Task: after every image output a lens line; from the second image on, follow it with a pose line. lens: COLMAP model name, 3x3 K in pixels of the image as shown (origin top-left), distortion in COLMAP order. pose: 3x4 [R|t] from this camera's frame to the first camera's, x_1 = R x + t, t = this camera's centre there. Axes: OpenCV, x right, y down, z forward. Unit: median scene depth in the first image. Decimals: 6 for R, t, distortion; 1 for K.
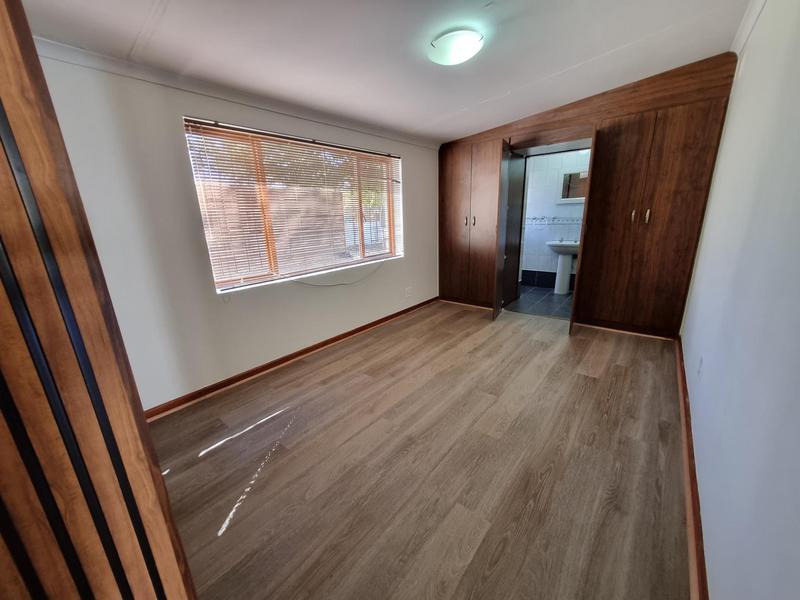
lens RADIAL K [[311.0, 0, 399.7], [0, 311.0, 299.9], [0, 0, 1]] dist [0.006571, -0.001571]
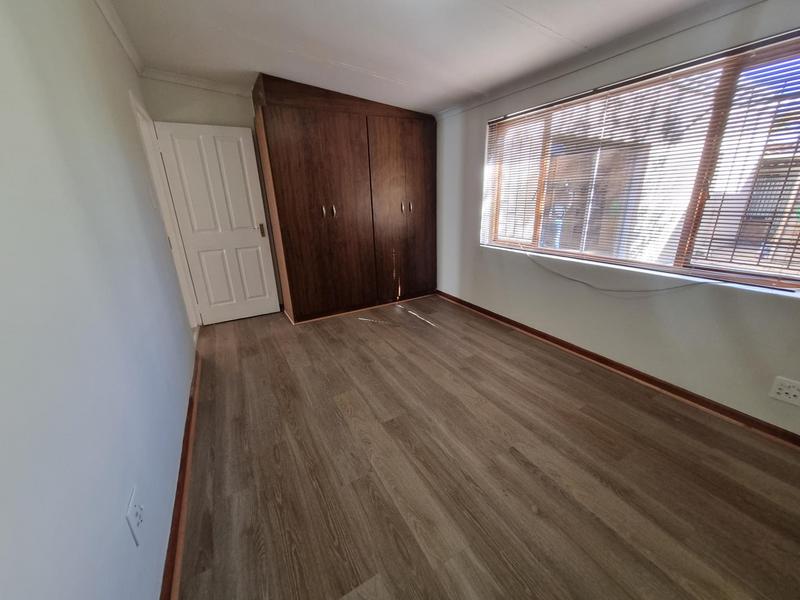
lens RADIAL K [[311.0, 0, 400.4], [0, 311.0, 300.2], [0, 0, 1]] dist [0.006571, -0.001571]
pose [[-0.359295, 0.338553, -0.869649, 0.856544], [-0.203848, 0.880901, 0.427153, -0.327261], [0.910688, 0.330750, -0.247490, 1.066528]]
